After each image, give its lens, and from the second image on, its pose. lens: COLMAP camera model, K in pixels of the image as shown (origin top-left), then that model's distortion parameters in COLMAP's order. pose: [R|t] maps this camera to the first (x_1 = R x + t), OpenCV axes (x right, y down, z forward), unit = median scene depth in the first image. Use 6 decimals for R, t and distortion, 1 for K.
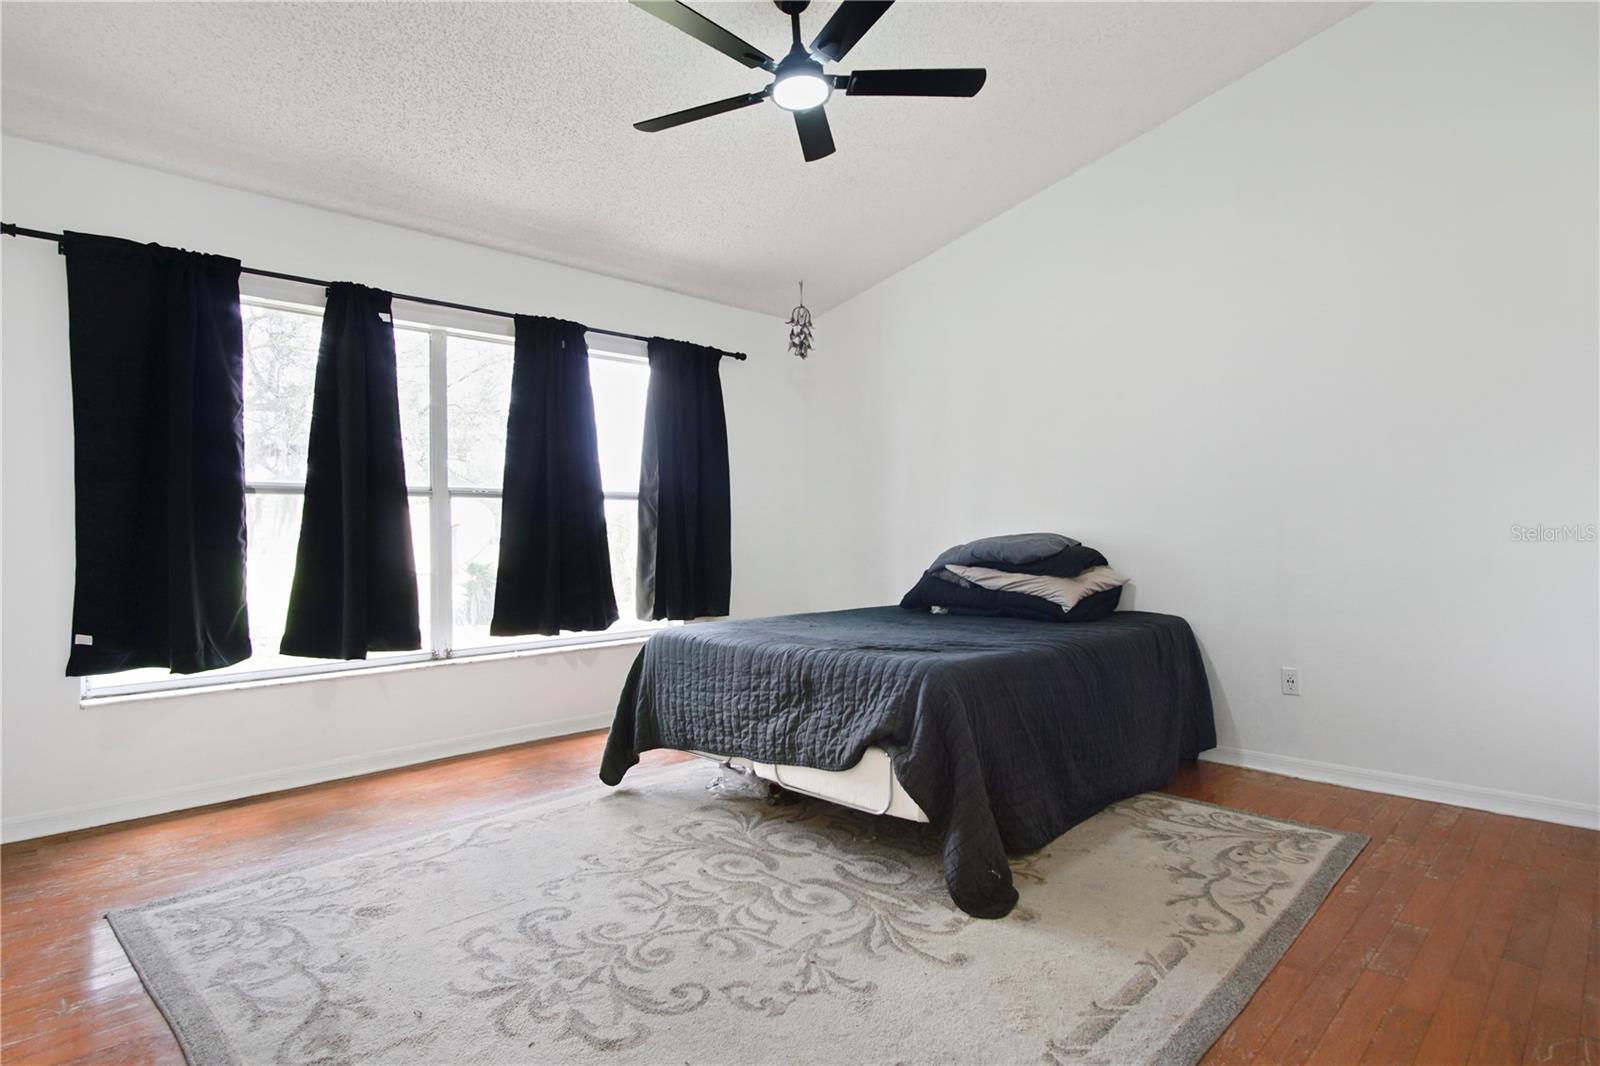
lens RADIAL K [[864.4, 0, 818.5], [0, 864.4, 530.1], [0, 0, 1]] dist [-0.020994, 0.005820]
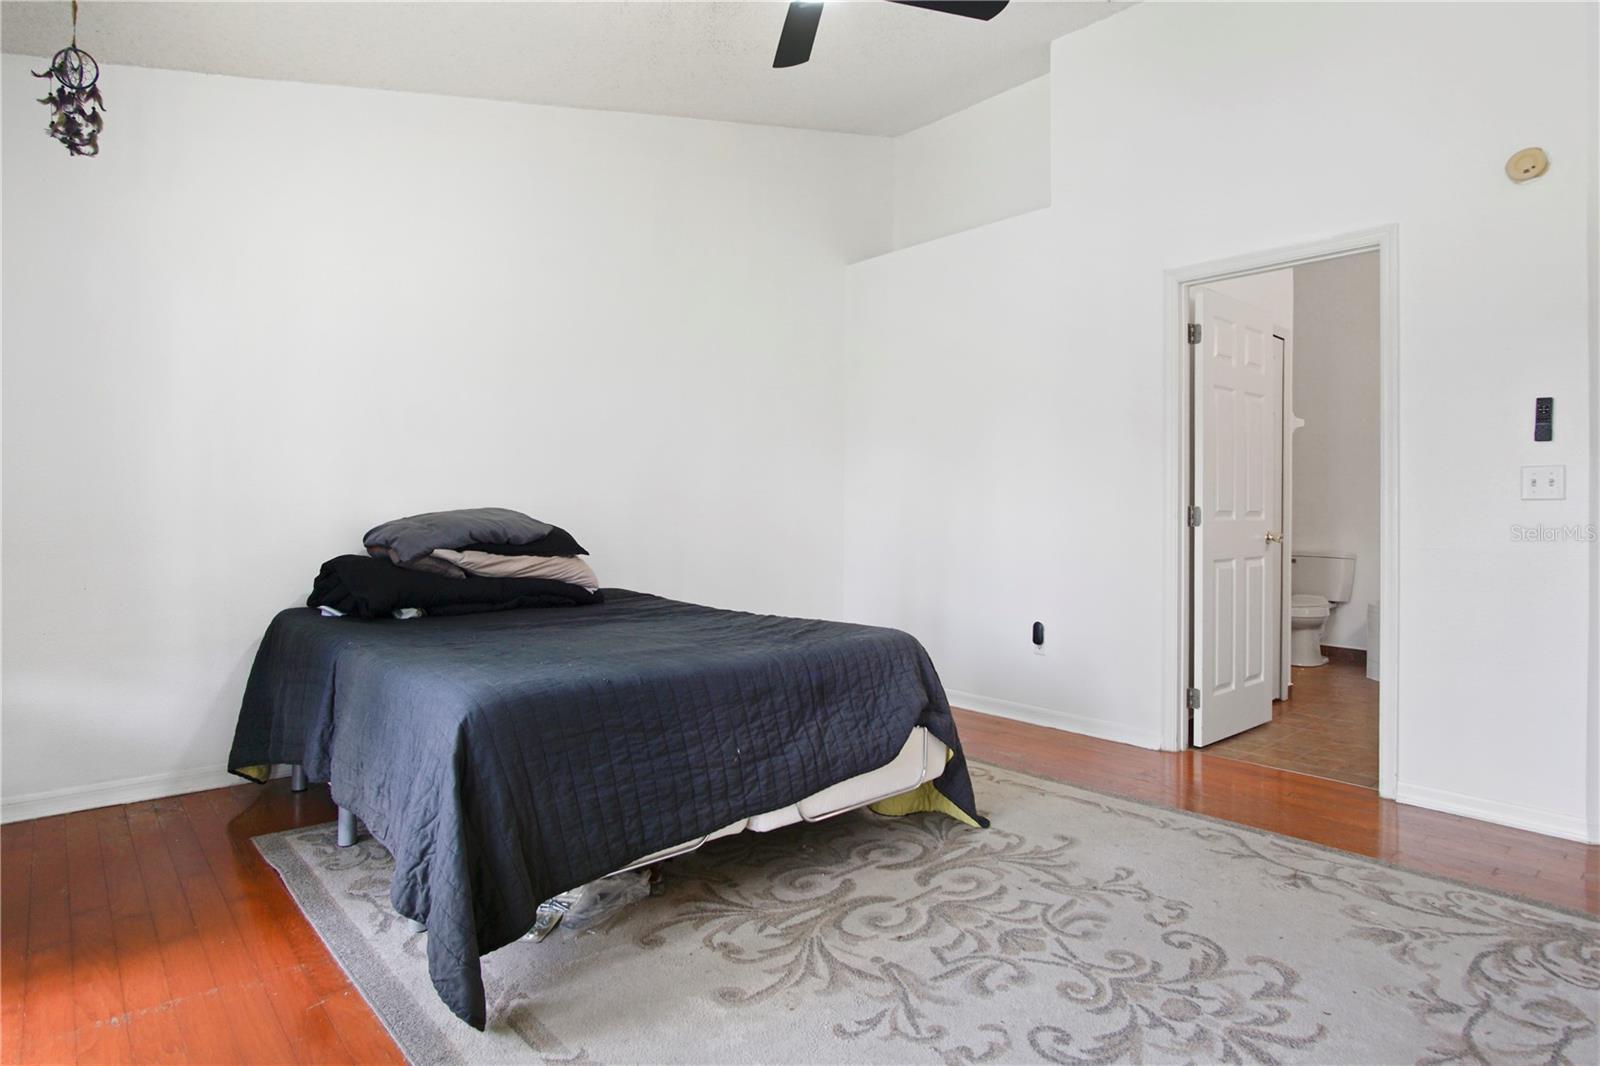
lens RADIAL K [[864.4, 0, 819.6], [0, 864.4, 531.5], [0, 0, 1]] dist [-0.020994, 0.005820]
pose [[0.057188, -0.016589, 0.998226, -0.900944], [-0.012674, 0.999769, 0.017341, 0.013371], [-0.998283, -0.013644, 0.056965, 1.019553]]
